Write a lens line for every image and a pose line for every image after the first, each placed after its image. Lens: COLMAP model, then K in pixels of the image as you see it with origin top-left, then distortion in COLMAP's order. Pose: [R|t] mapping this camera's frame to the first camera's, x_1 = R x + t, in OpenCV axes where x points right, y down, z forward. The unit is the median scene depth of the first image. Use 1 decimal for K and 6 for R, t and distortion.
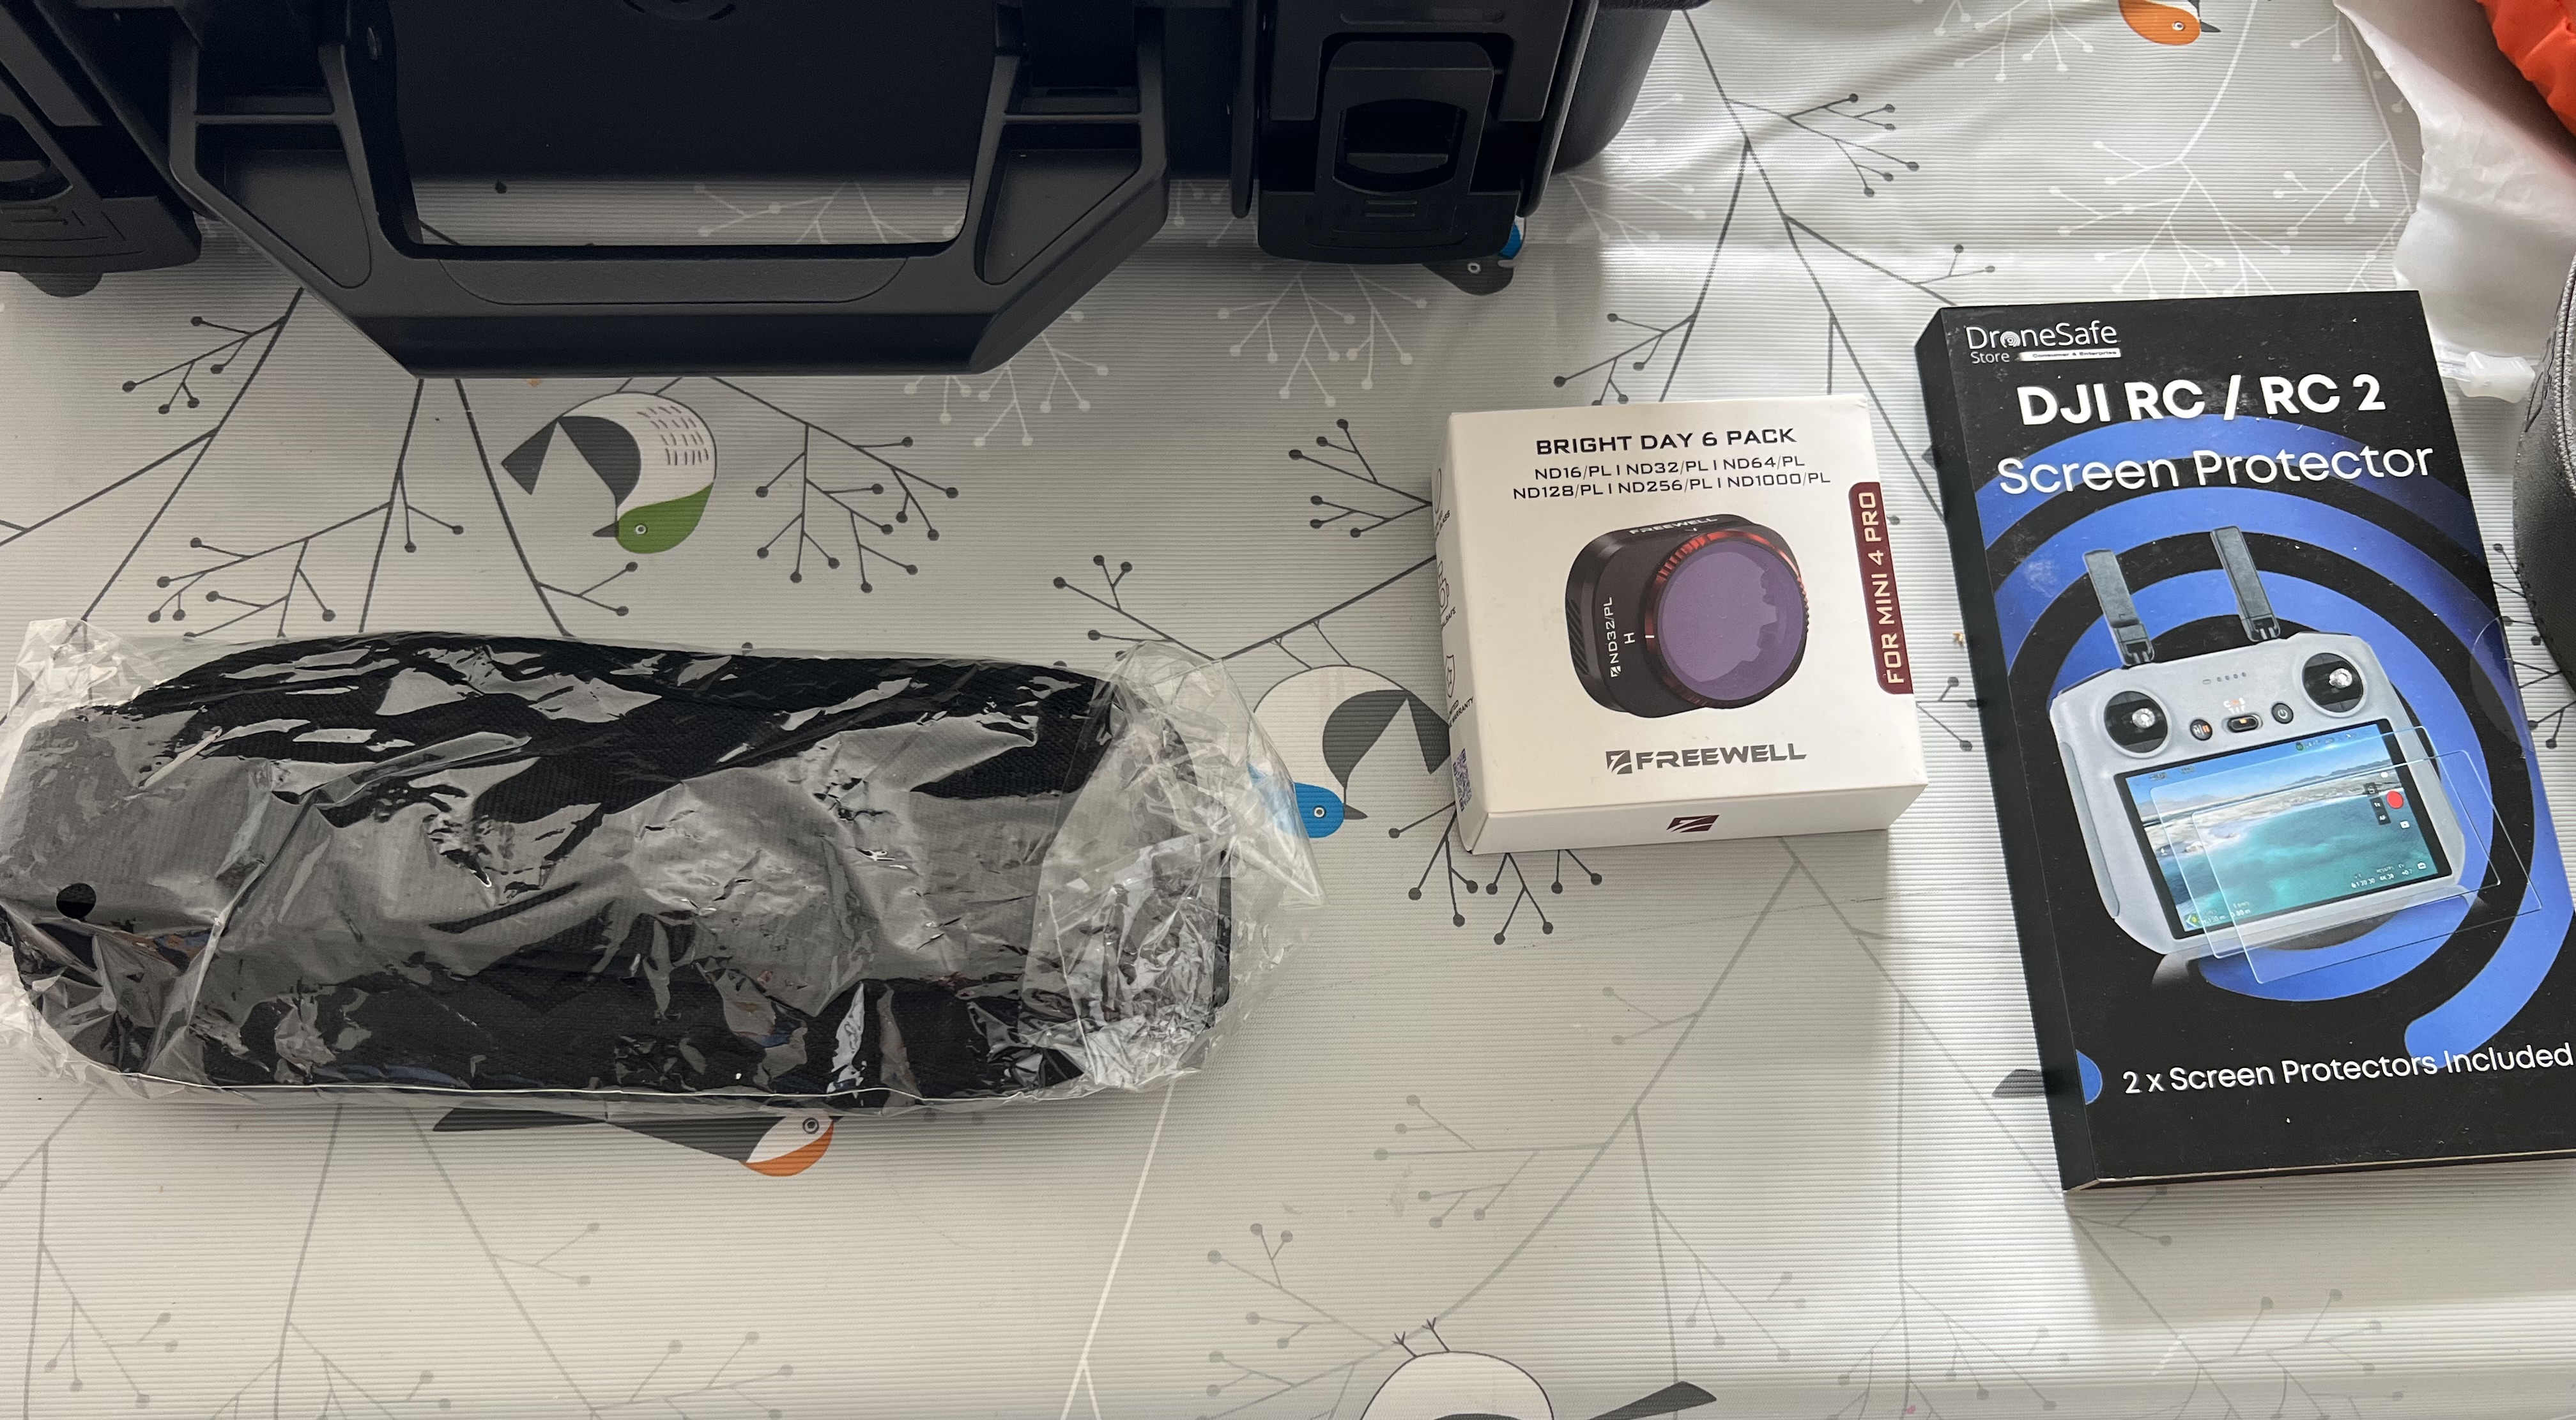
lens RADIAL K [[1644.9, 0, 1197.2], [0, 1644.9, 774.1], [0, 0, 1]] dist [0.003529, 0.000464]
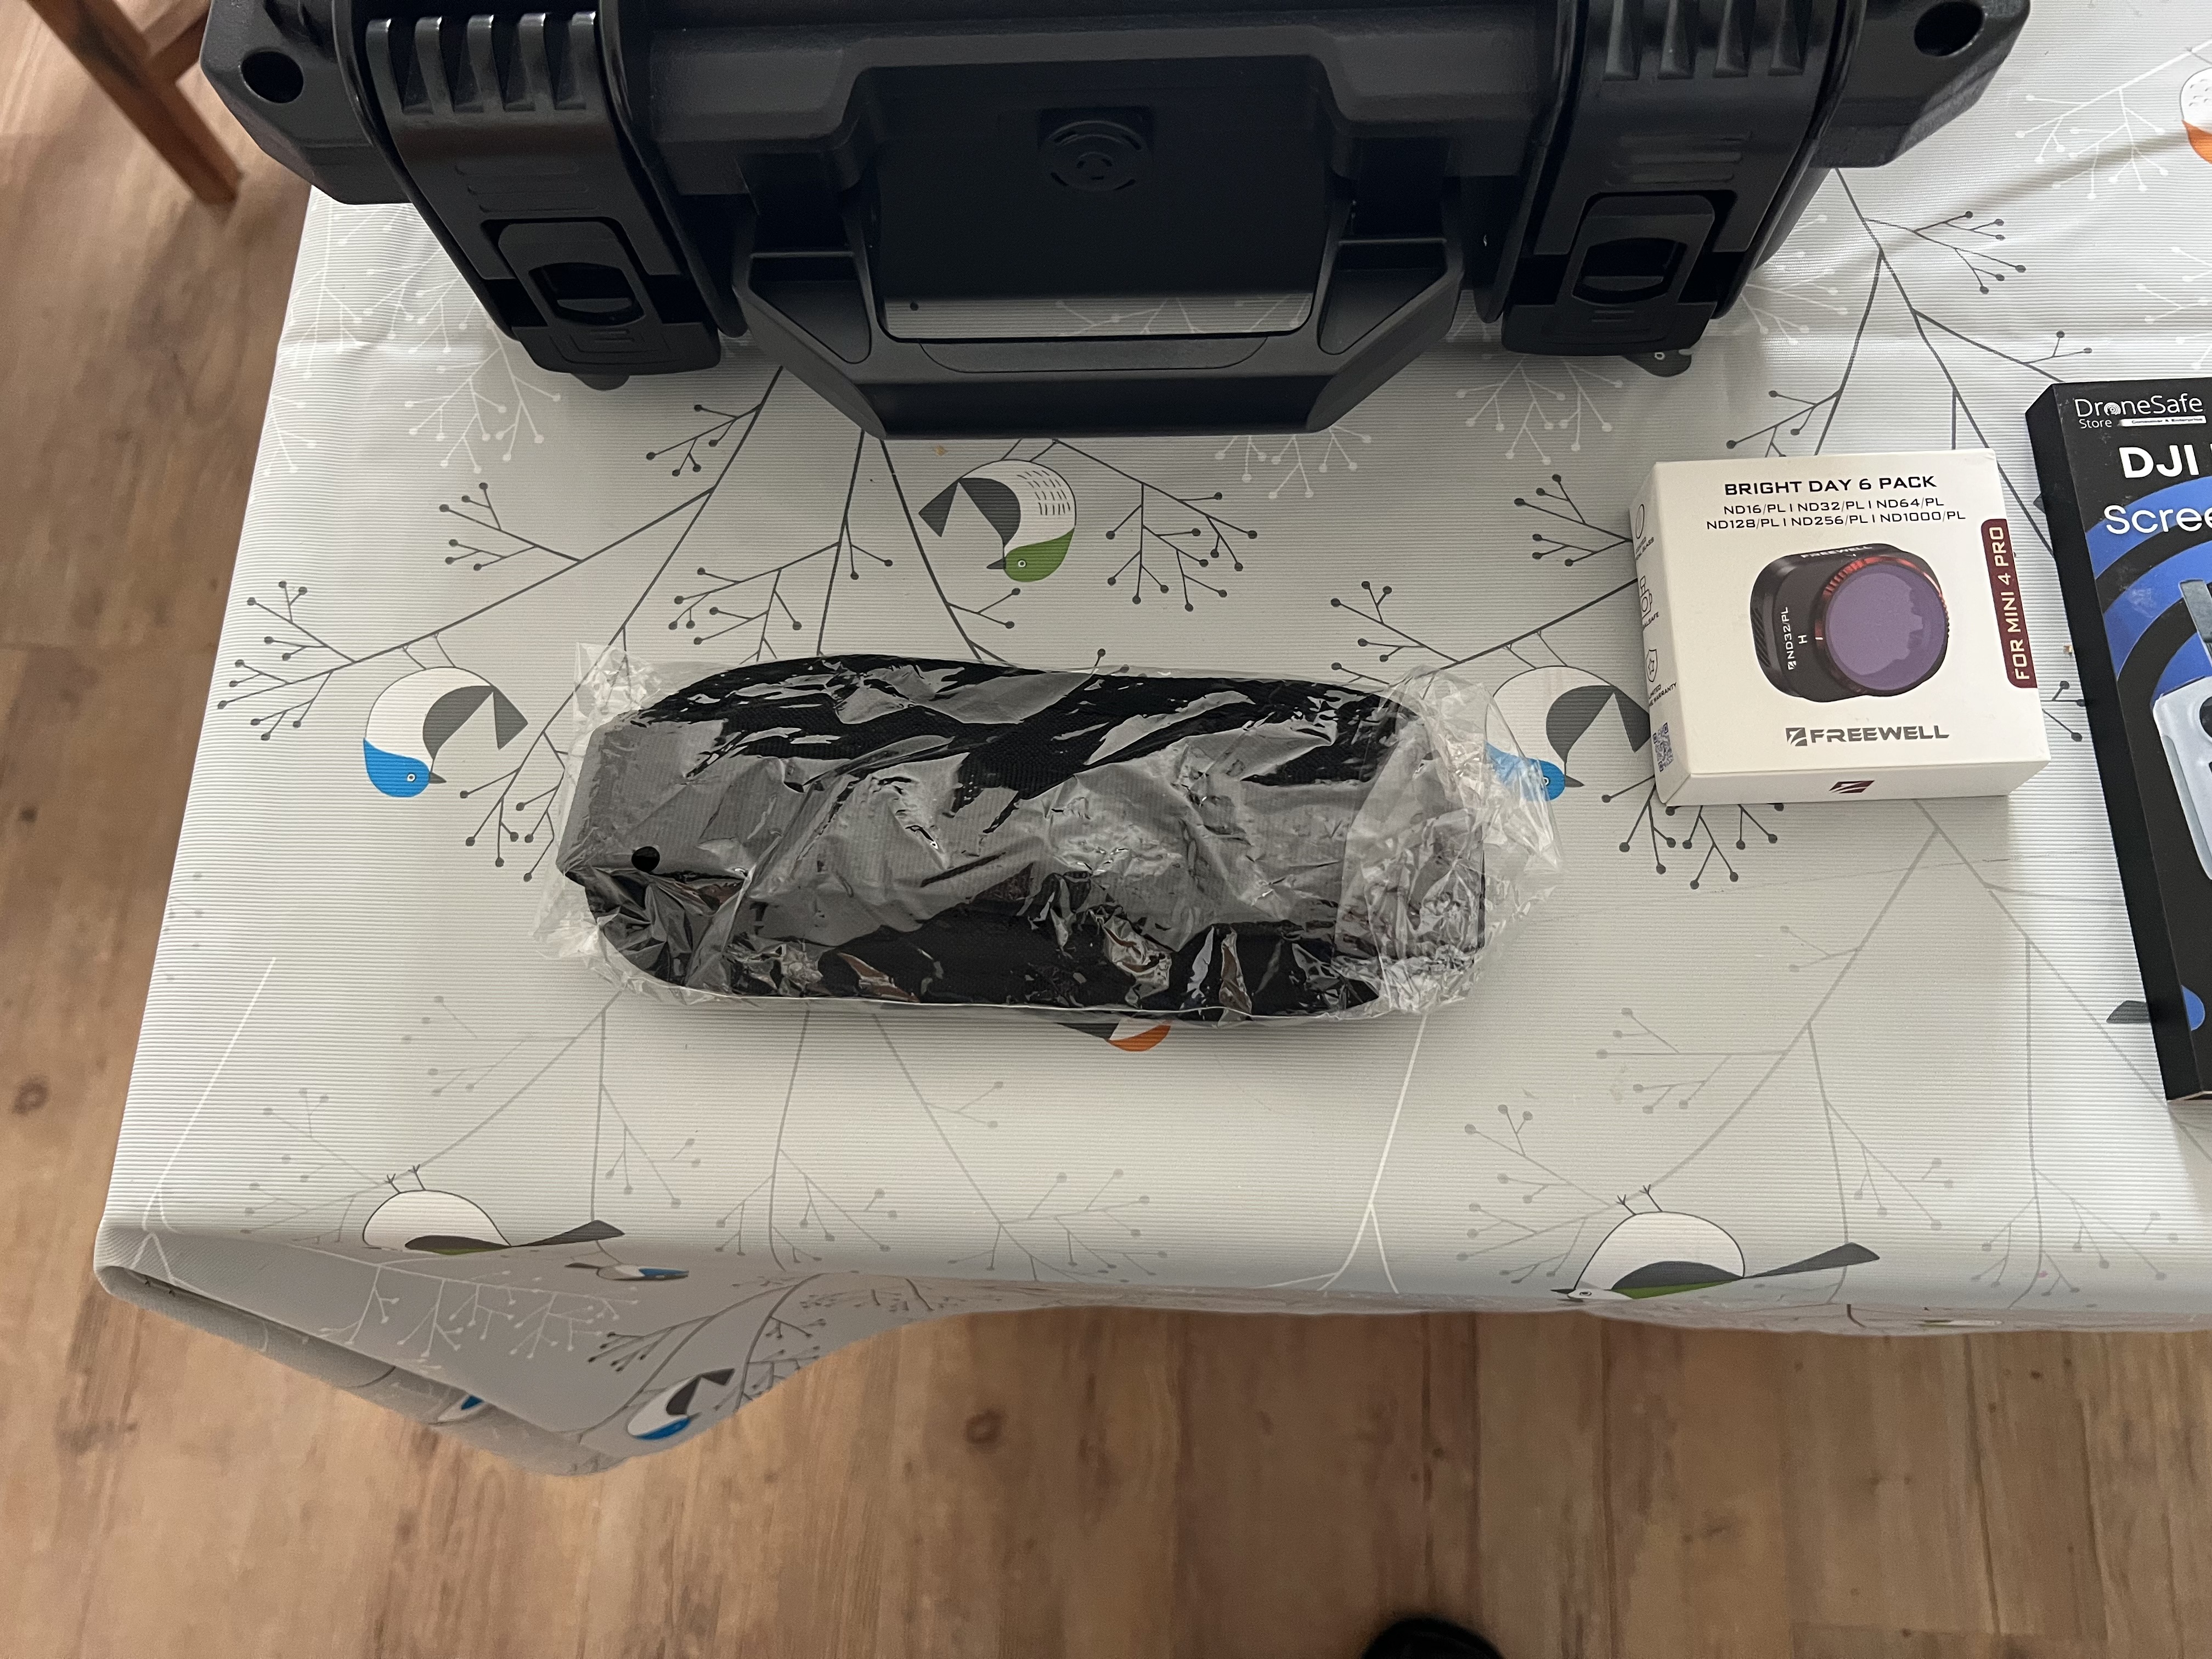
lens RADIAL K [[1719.1, 0, 1108.9], [0, 1719.1, 879.5], [0, 0, 1]] dist [0.027211, -0.063984]
pose [[0.997406, 0.001946, -0.071959, -0.161559], [-0.004716, 0.999253, -0.038355, 0.145576], [0.071830, 0.038595, 0.996670, -0.322166]]
